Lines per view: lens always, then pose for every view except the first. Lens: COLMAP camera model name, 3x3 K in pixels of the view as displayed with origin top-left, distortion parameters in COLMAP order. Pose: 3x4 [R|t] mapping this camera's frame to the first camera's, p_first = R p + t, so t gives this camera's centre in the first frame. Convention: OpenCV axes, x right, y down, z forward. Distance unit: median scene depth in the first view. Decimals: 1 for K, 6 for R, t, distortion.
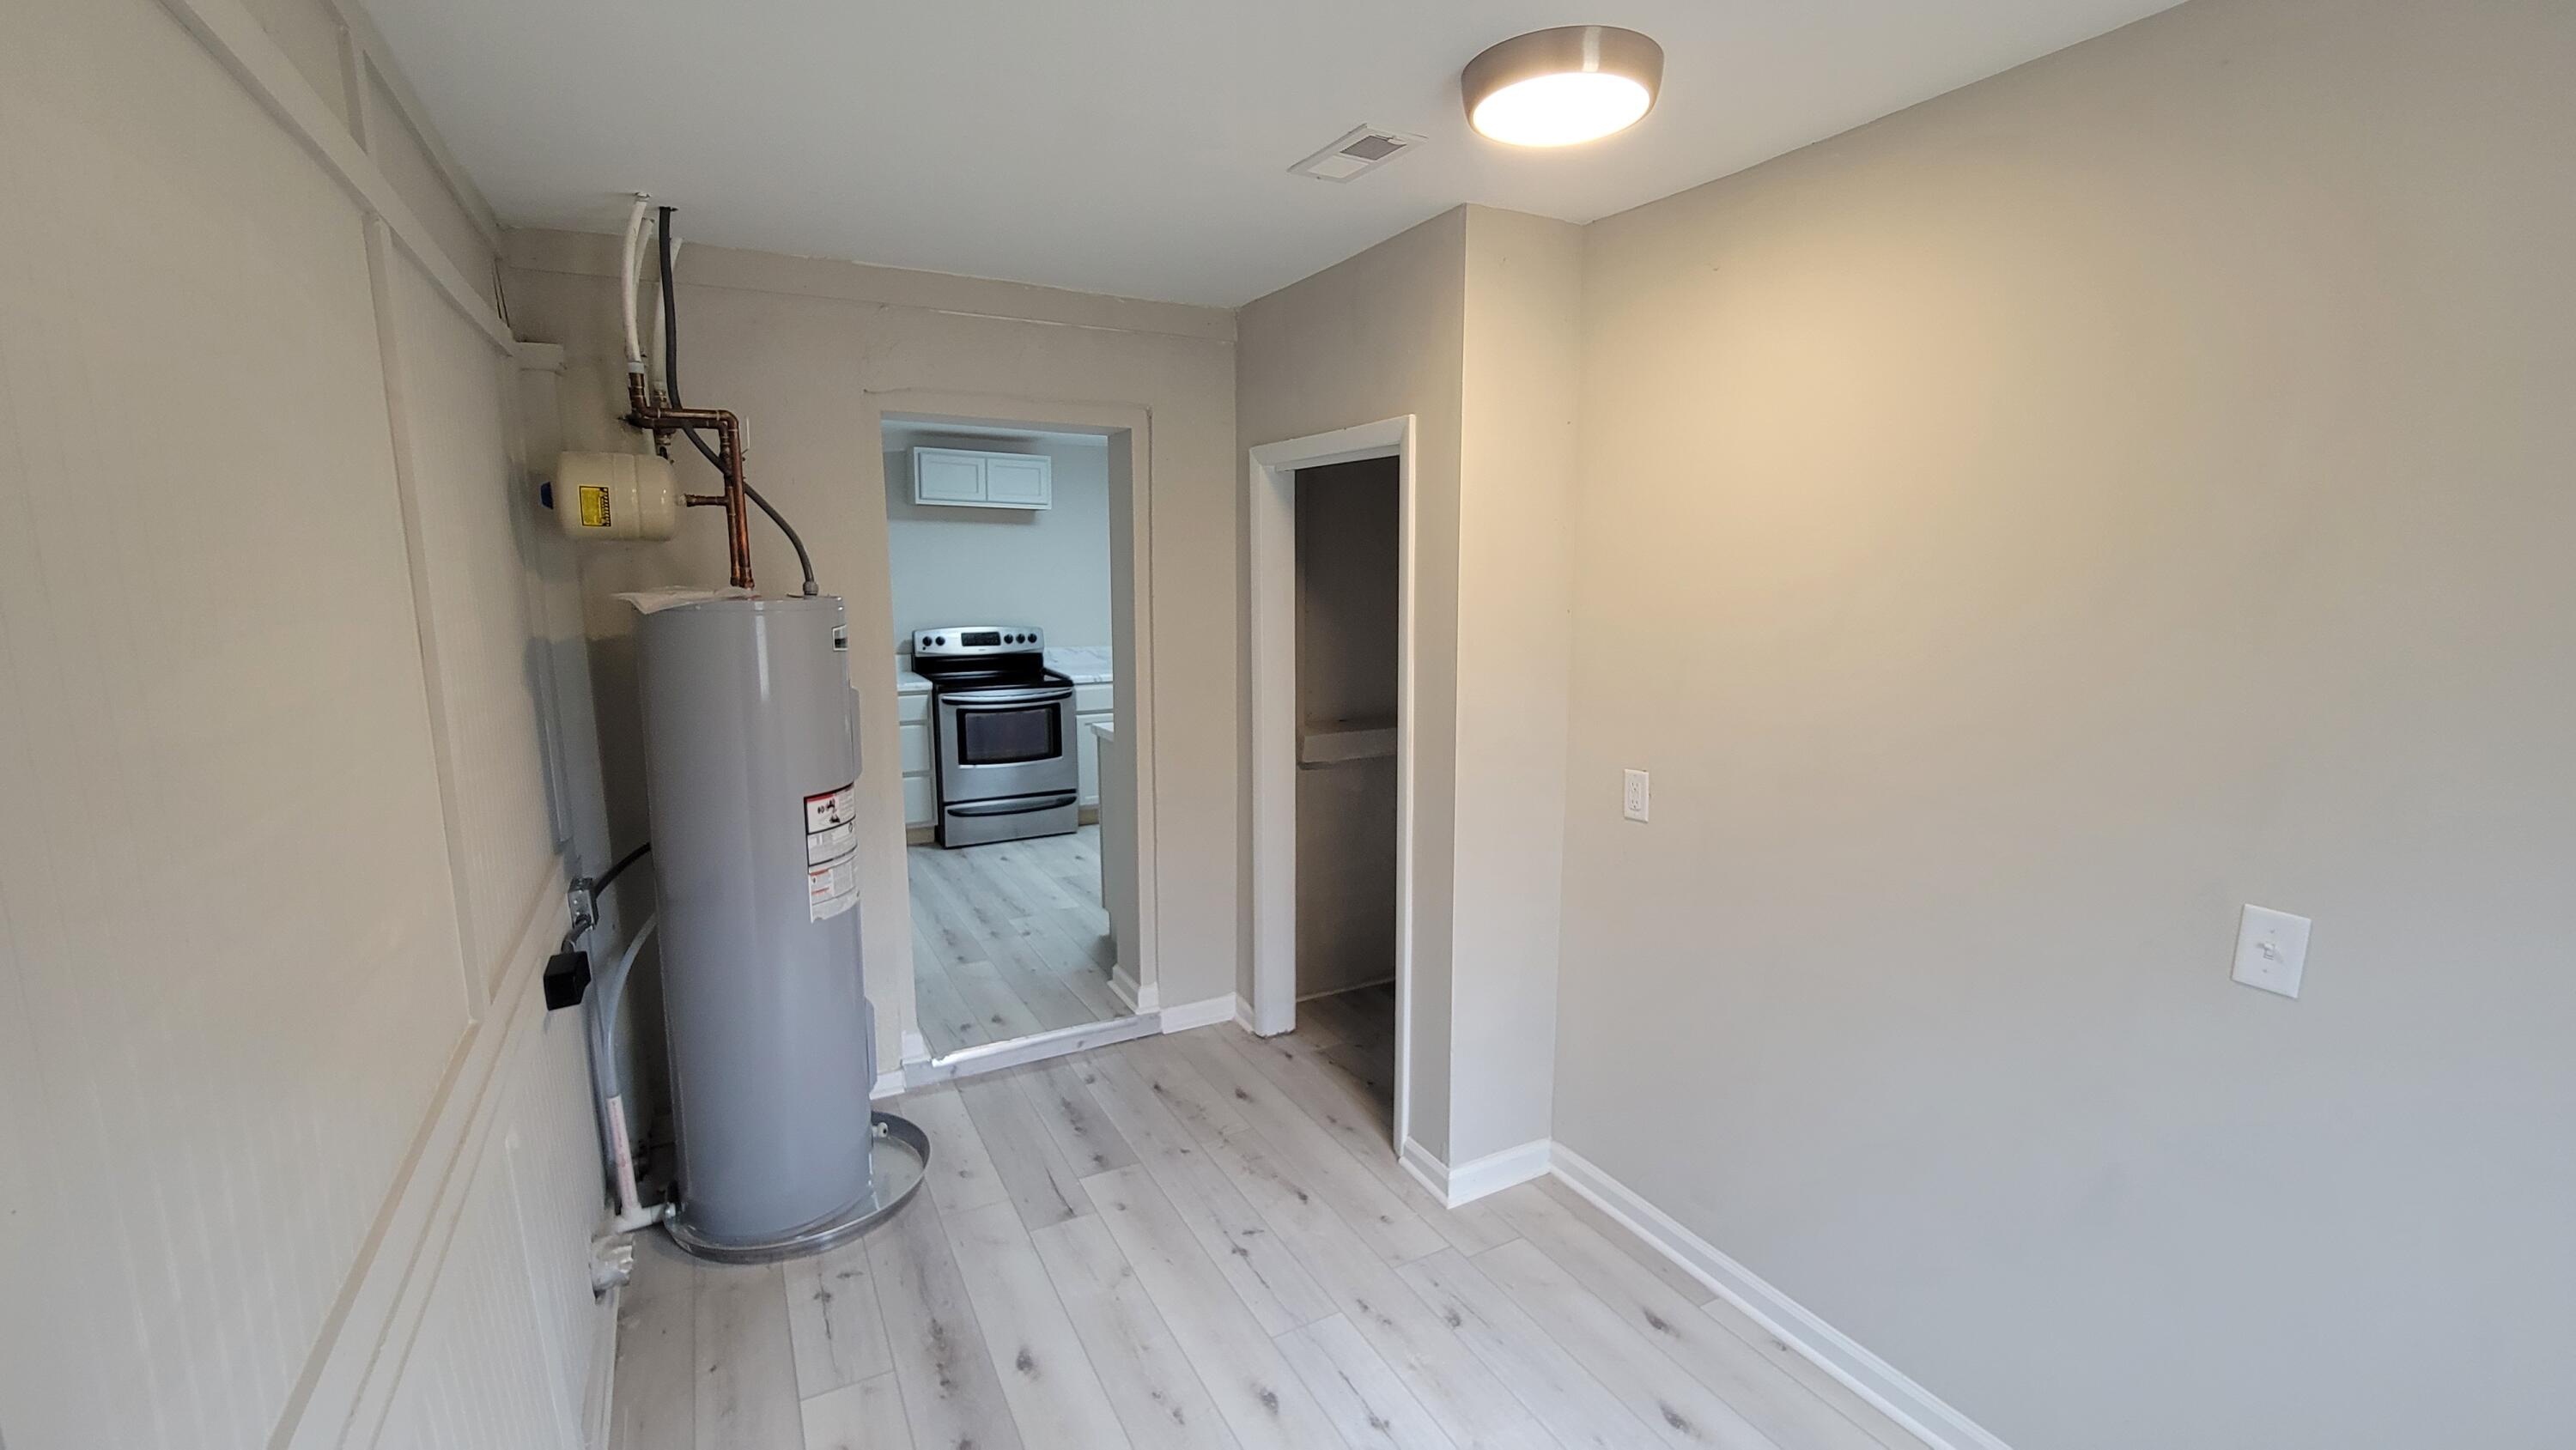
lens RADIAL K [[1056.0, 0, 1291.6], [0, 1056.0, 729.0], [0, 0, 1]] dist [-0.006639, -0.000501]
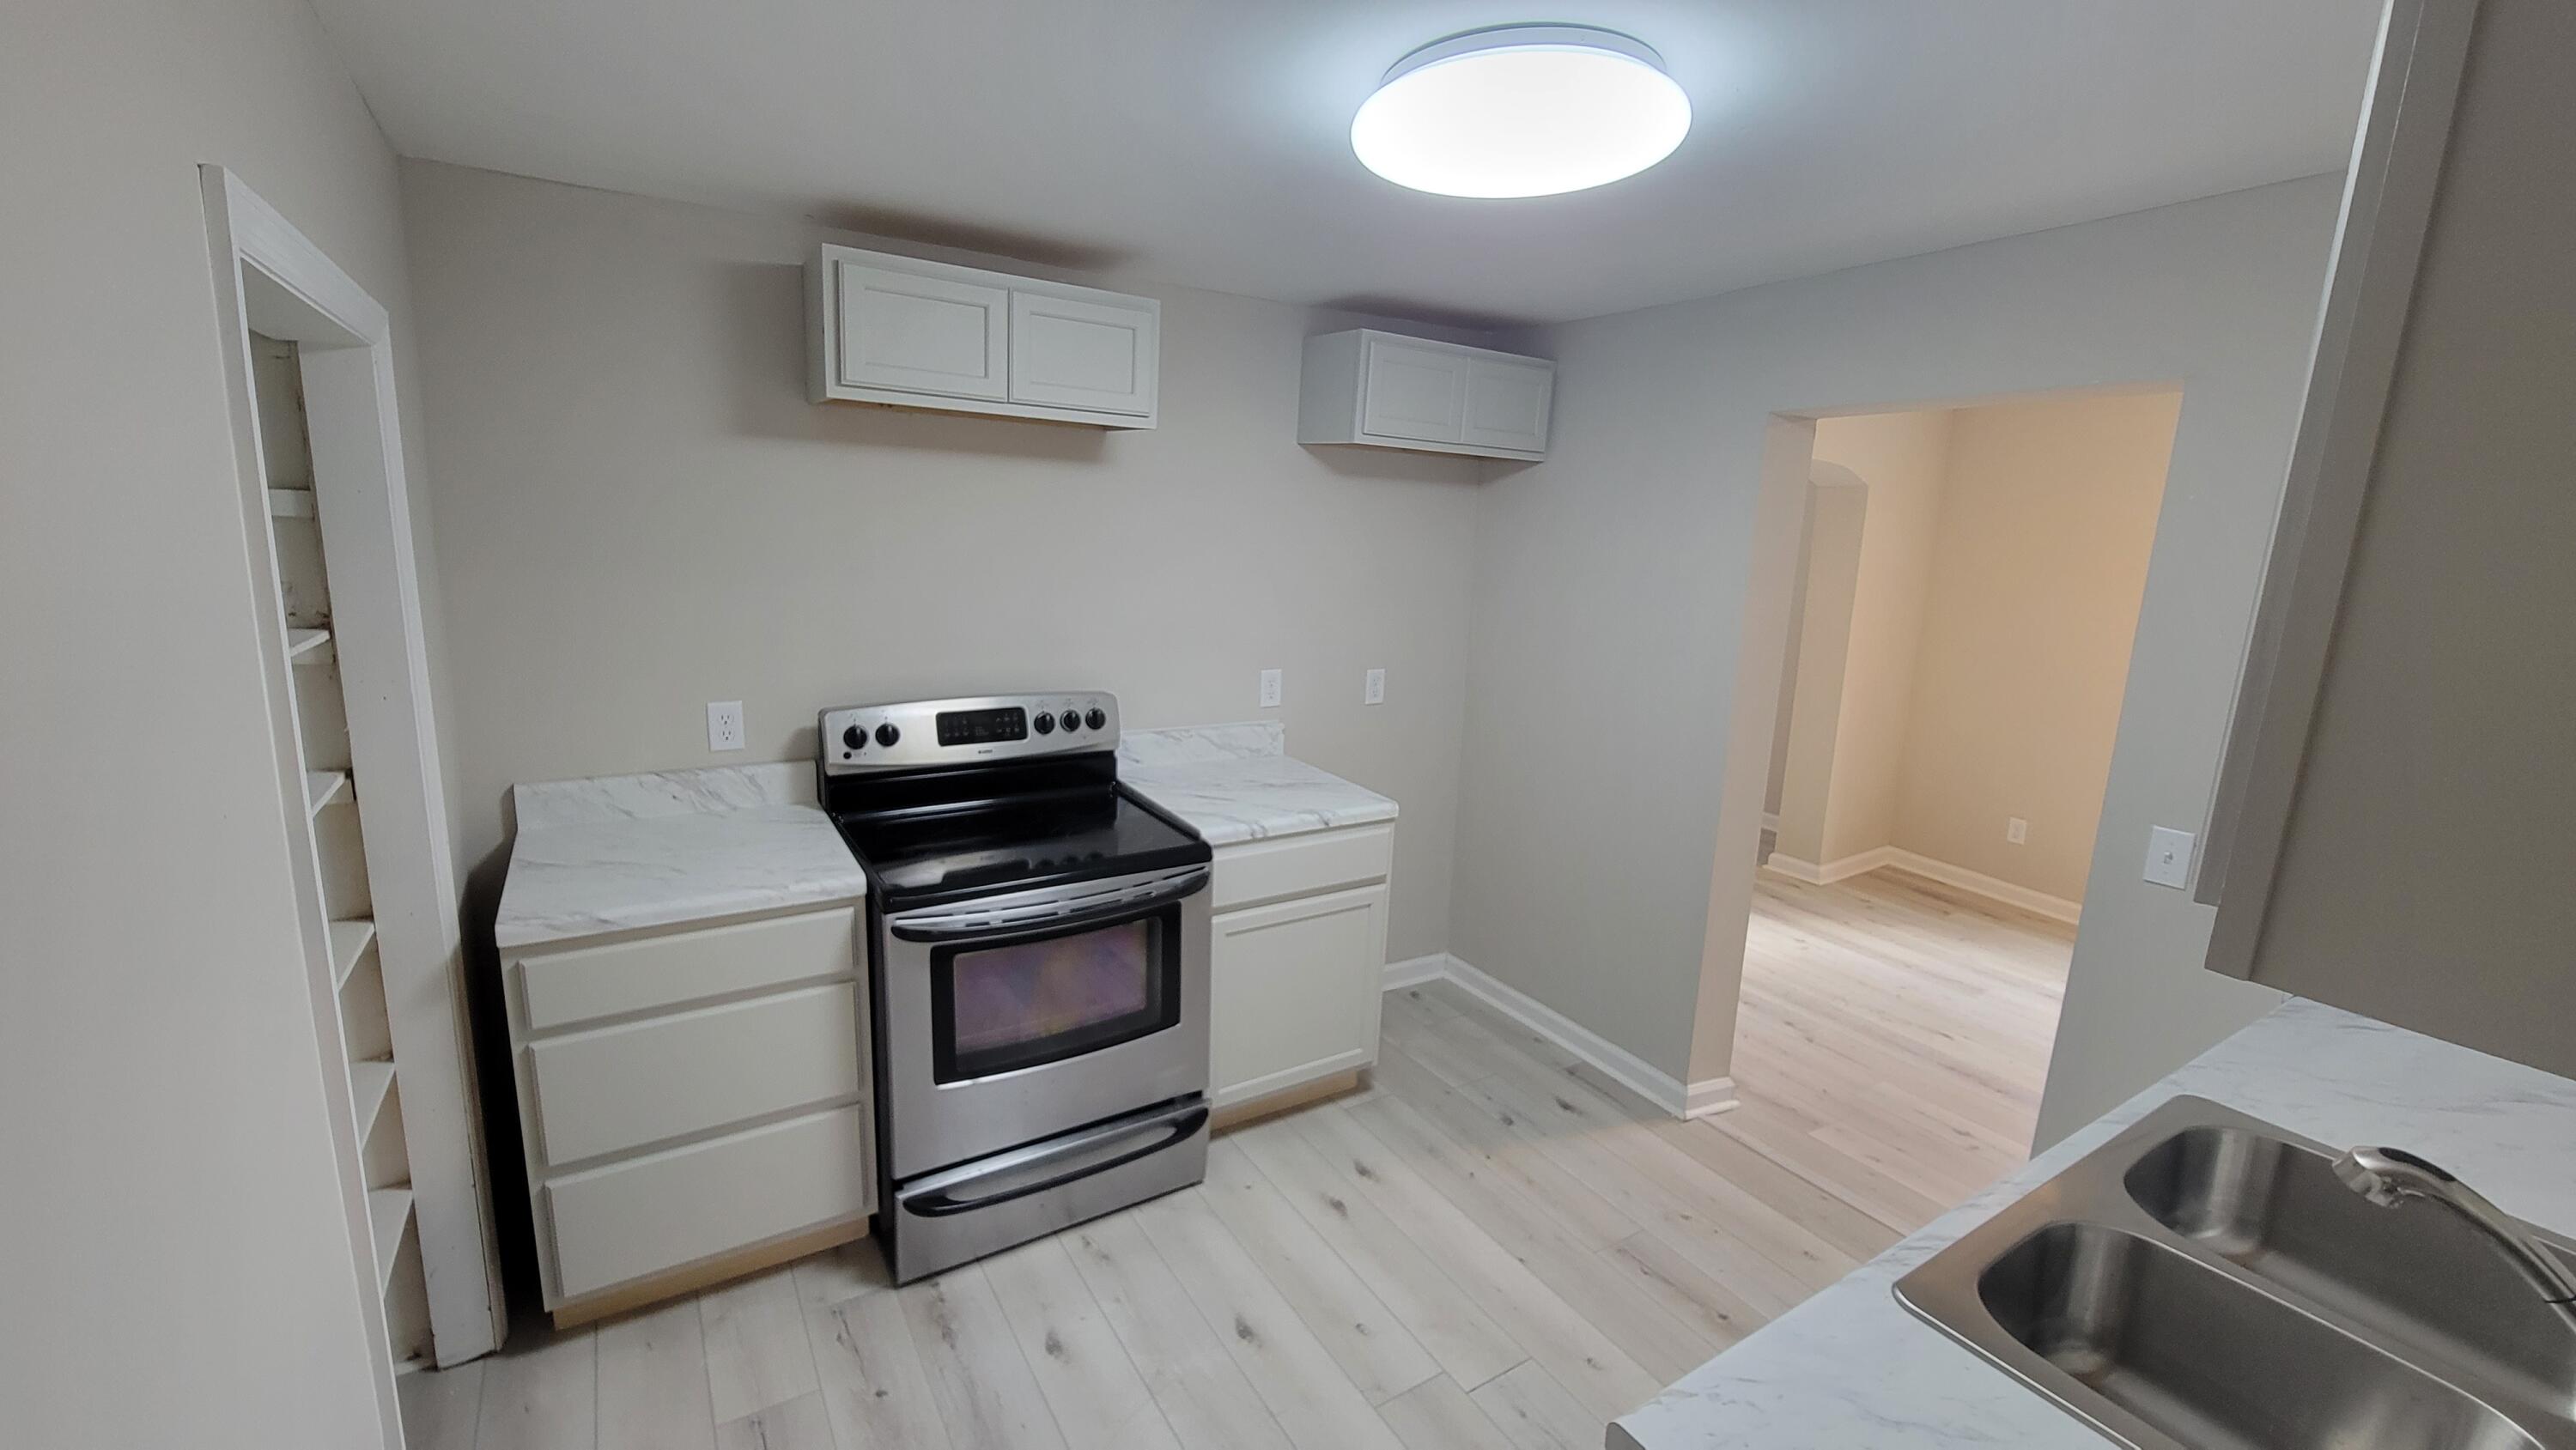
lens RADIAL K [[1056.0, 0, 1283.1], [0, 1056.0, 724.5], [0, 0, 1]] dist [-0.006639, -0.000501]
pose [[0.998634, 0.024567, 0.046125, -0.199371], [-0.026642, 0.998635, 0.044935, -0.113094], [-0.044958, -0.046103, 0.997924, 0.587368]]
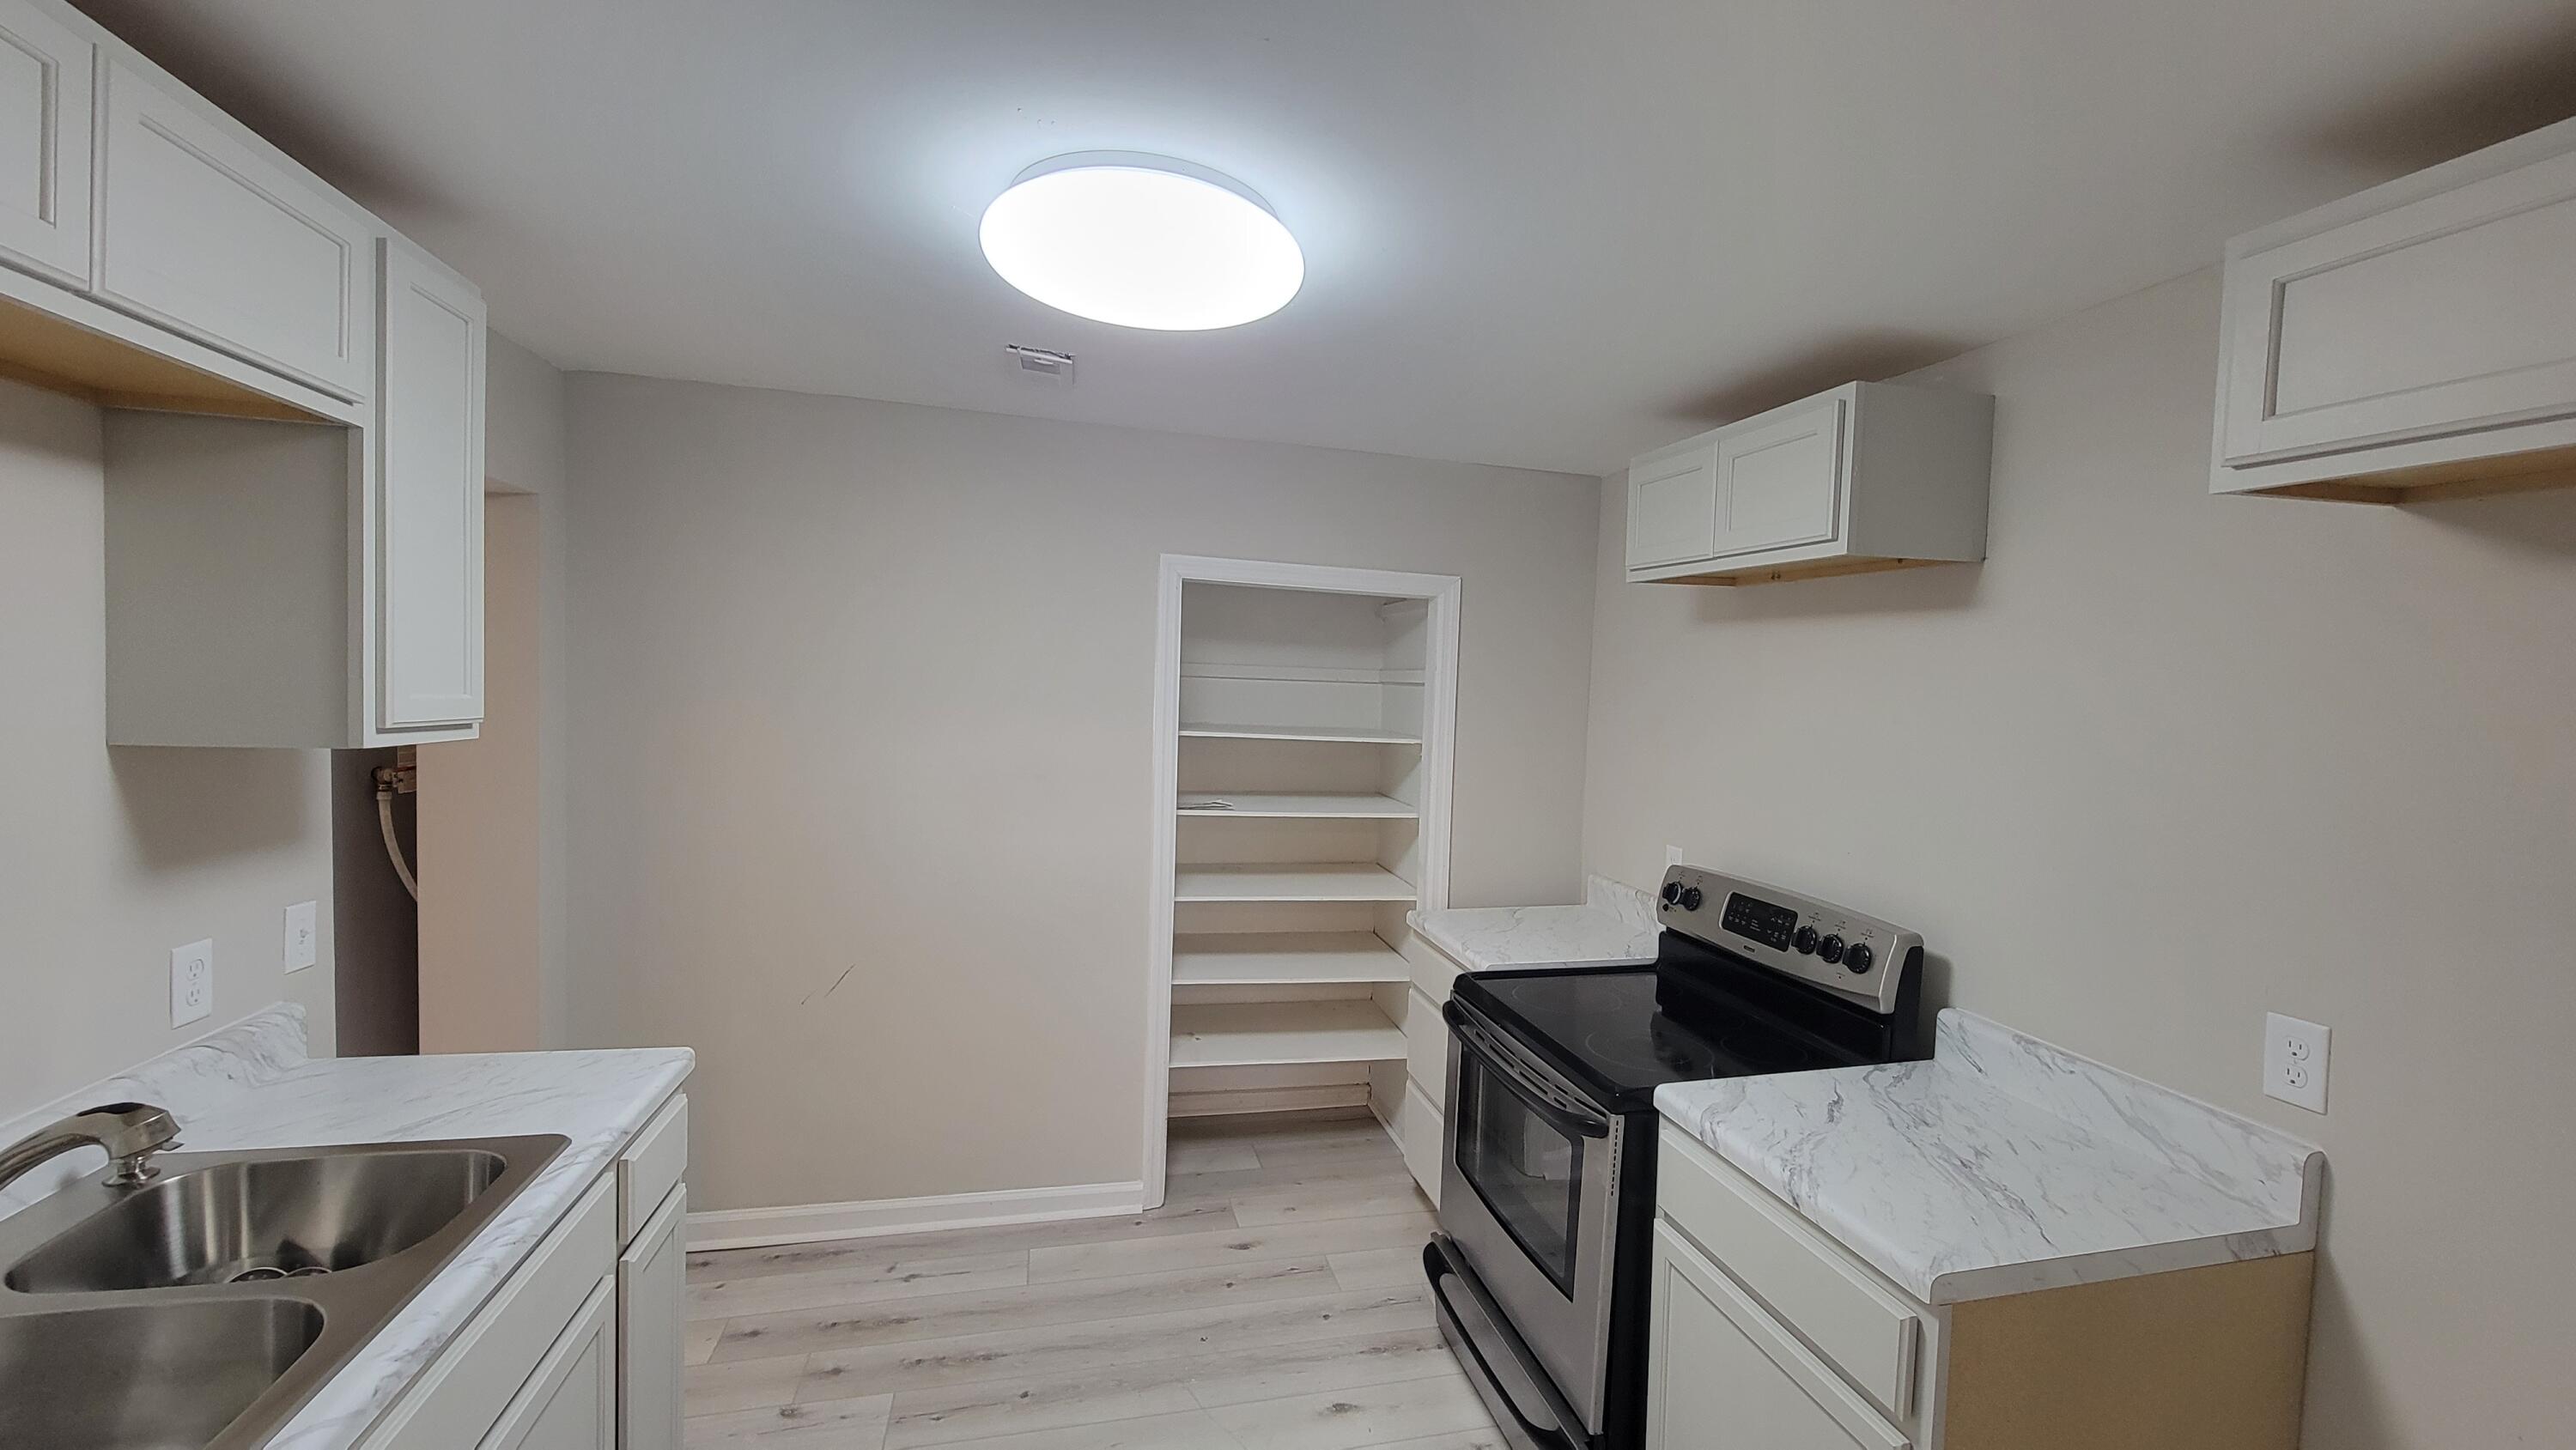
lens RADIAL K [[1056.0, 0, 1289.7], [0, 1056.0, 720.0], [0, 0, 1]] dist [-0.006639, -0.000501]
pose [[-0.278655, 0.027388, -0.960001, 0.116615], [-0.185847, 0.979161, 0.081879, -0.161502], [0.942238, 0.201229, -0.267758, 0.972042]]
